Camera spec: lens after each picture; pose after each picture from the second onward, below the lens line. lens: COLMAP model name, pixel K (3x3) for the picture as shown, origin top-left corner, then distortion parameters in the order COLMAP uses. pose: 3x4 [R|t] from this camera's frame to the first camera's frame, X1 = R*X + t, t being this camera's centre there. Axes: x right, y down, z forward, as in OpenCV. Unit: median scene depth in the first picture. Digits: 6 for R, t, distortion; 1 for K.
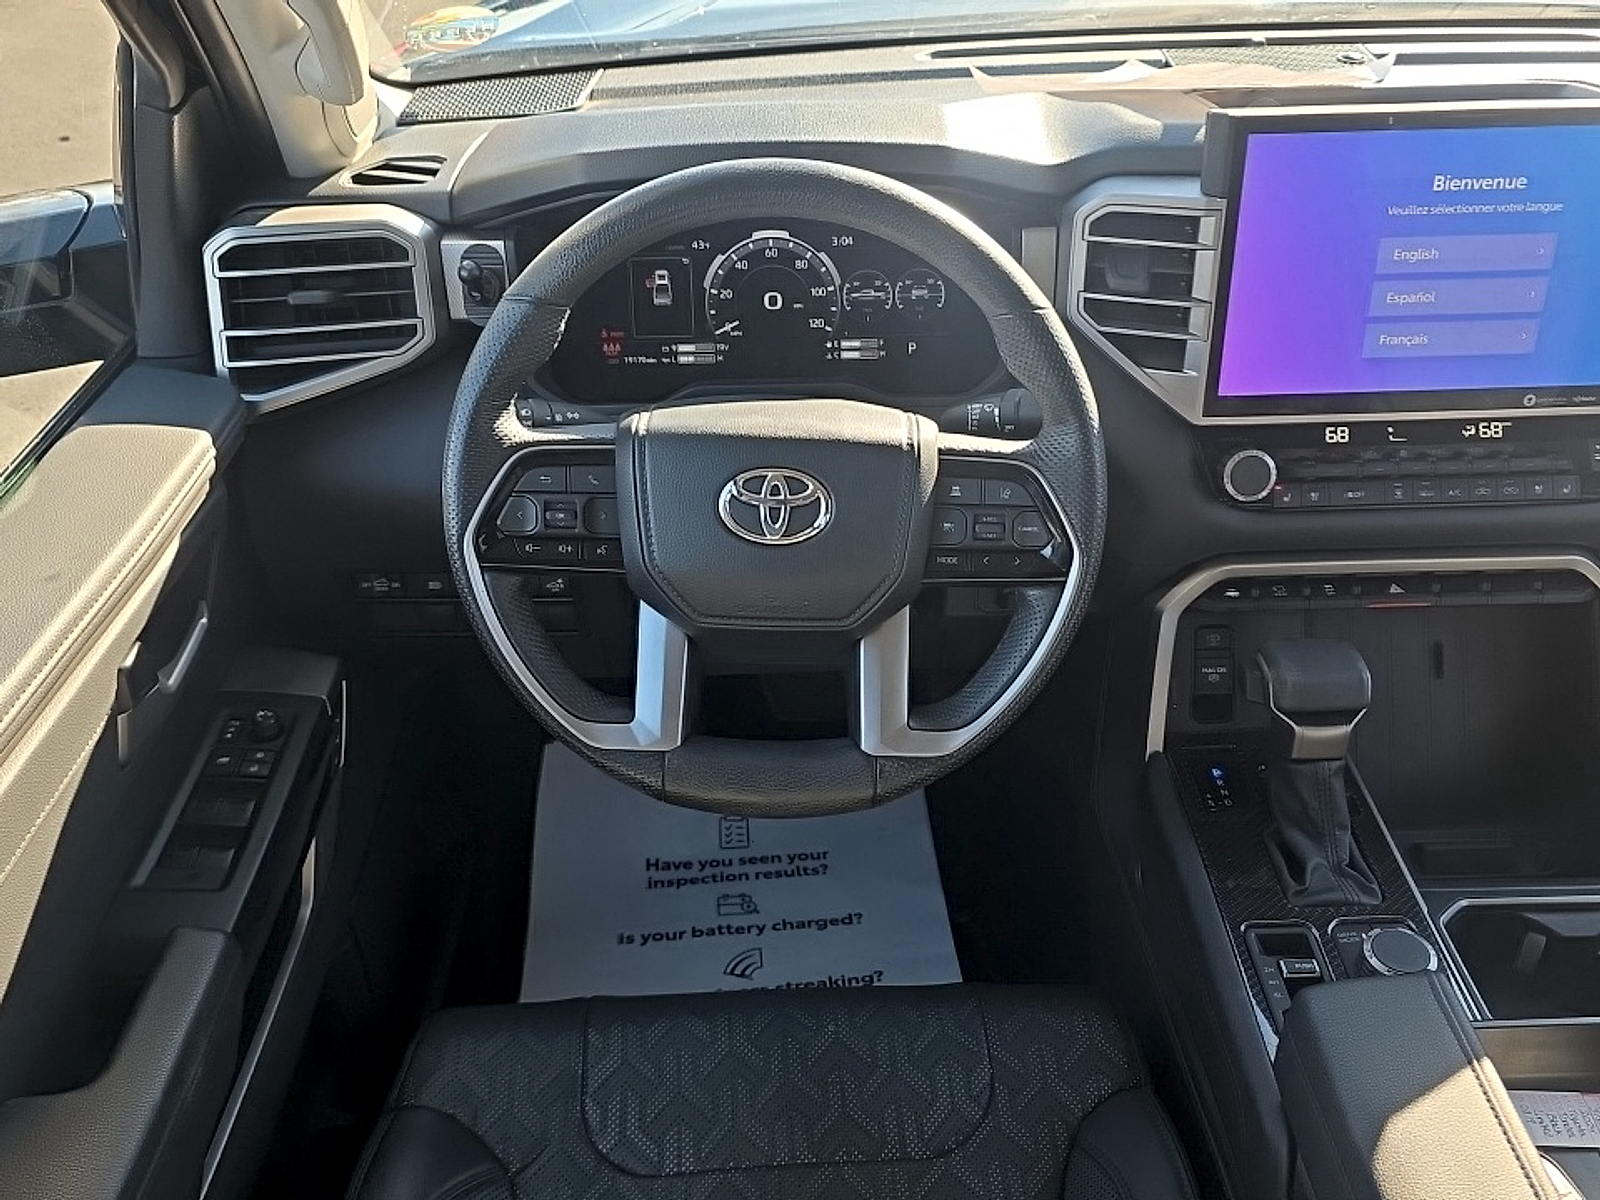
lens RADIAL K [[1428.3, 0, 826.2], [0, 1428.3, 592.2], [0, 0, 1]] dist [0.080613, -0.072036]
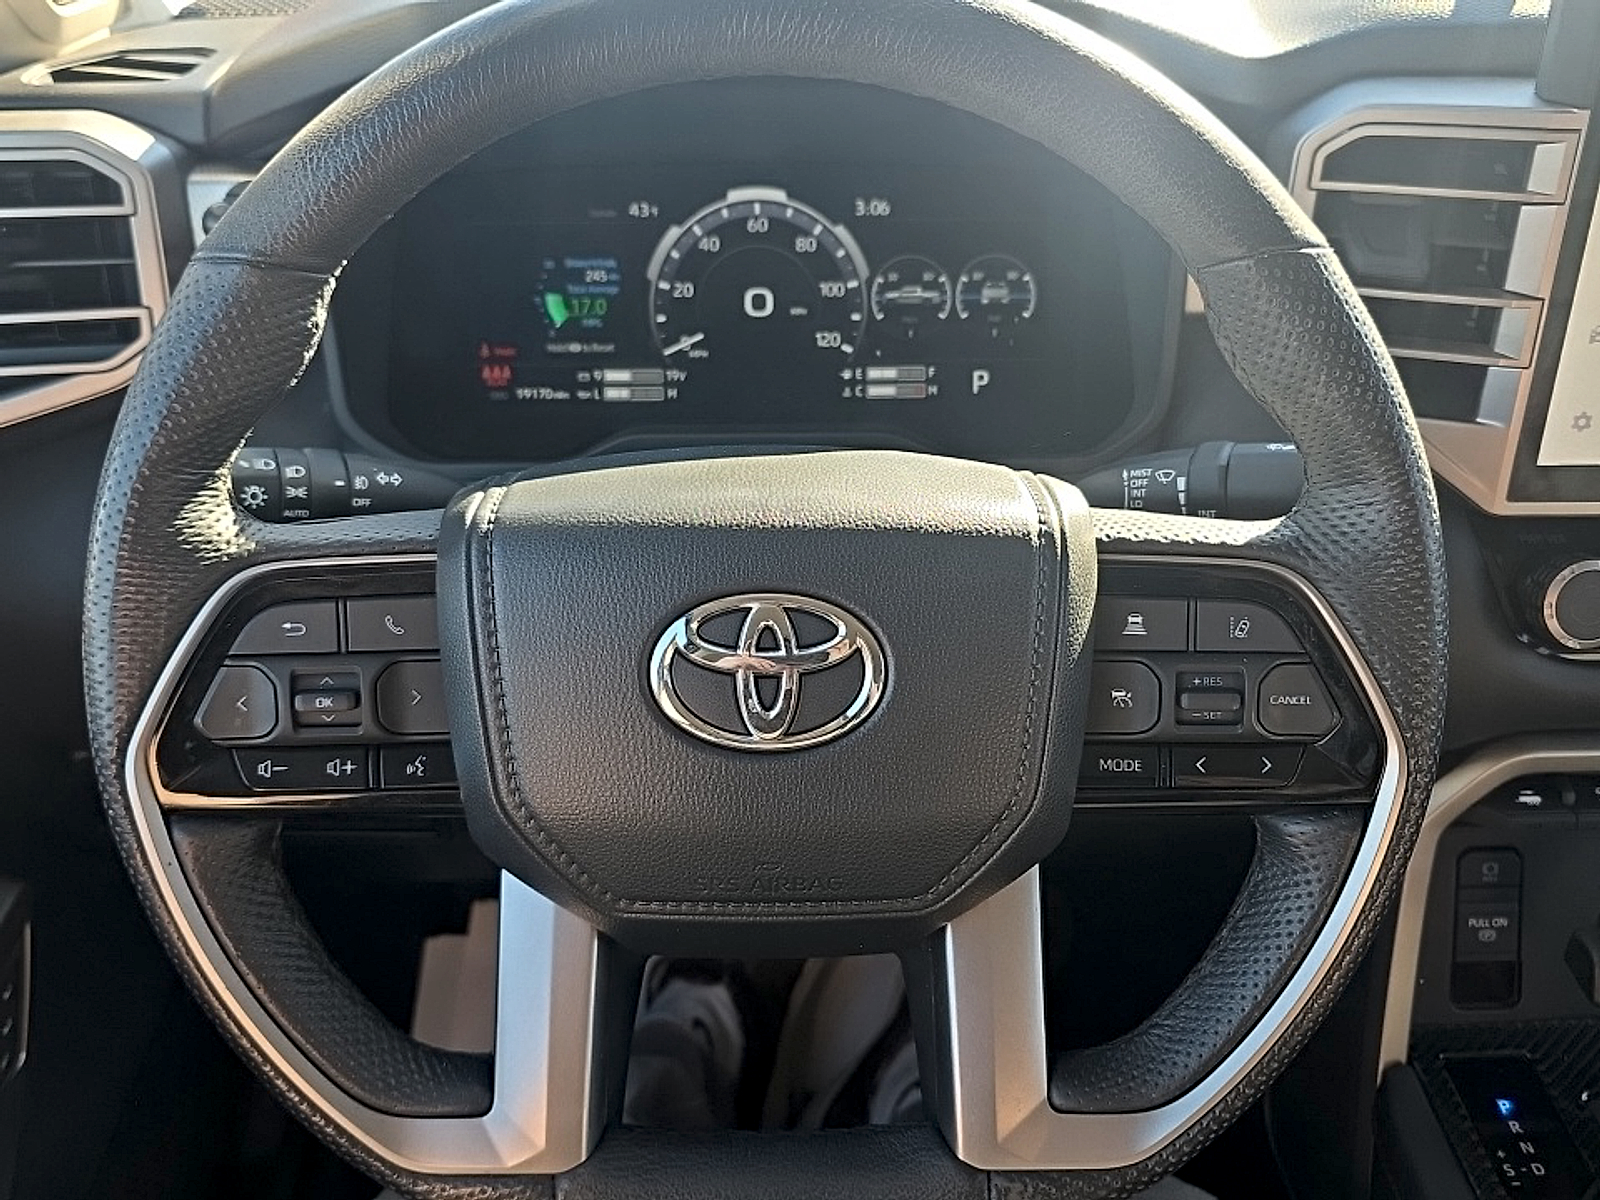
lens RADIAL K [[1428.3, 0, 787.5], [0, 1428.3, 595.7], [0, 0, 1]] dist [0.080613, -0.072036]
pose [[0.999871, 0.016054, -0.000966, -0.022463], [-0.016082, 0.998766, -0.046982, -0.048391], [0.000210, 0.046991, 0.998895, 0.393412]]
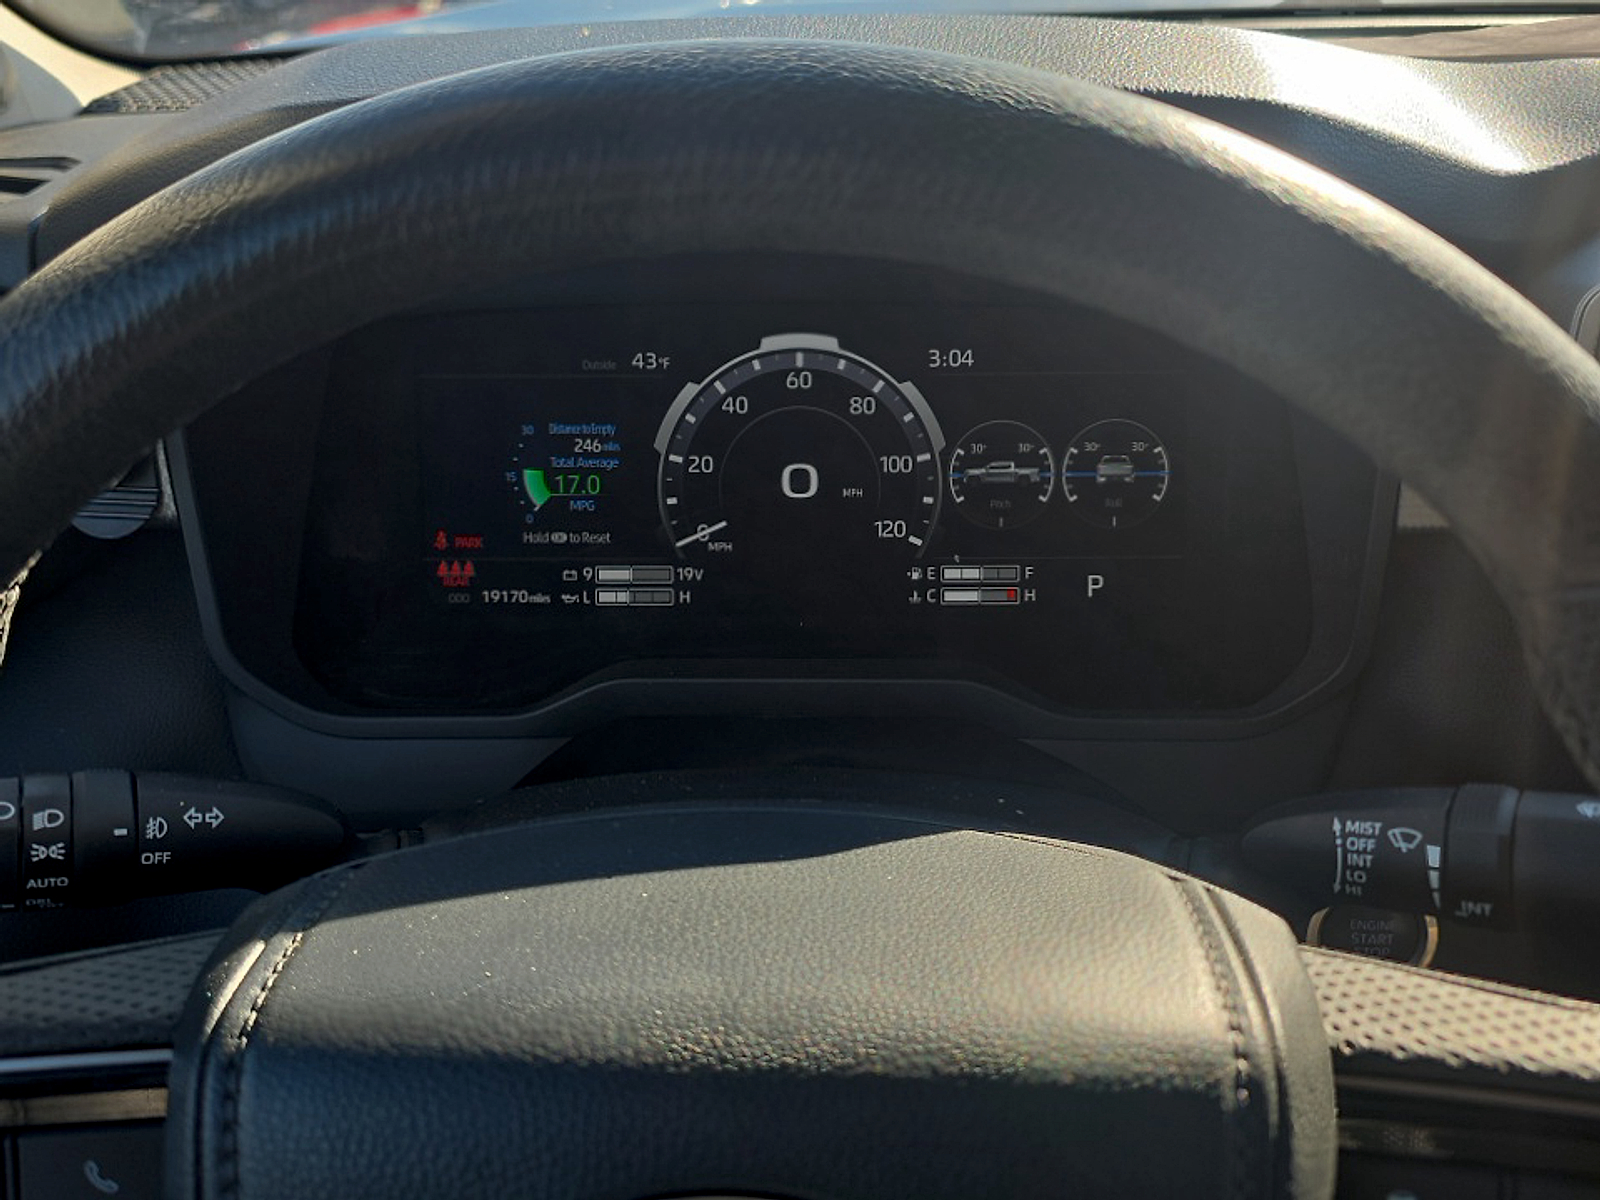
lens RADIAL K [[1428.3, 0, 804.0], [0, 1428.3, 607.9], [0, 0, 1]] dist [0.080613, -0.072036]
pose [[0.998232, 0.028790, -0.051992, -0.010366], [-0.032769, 0.996463, -0.077375, -0.127536], [0.049581, 0.078942, 0.995646, 0.545254]]
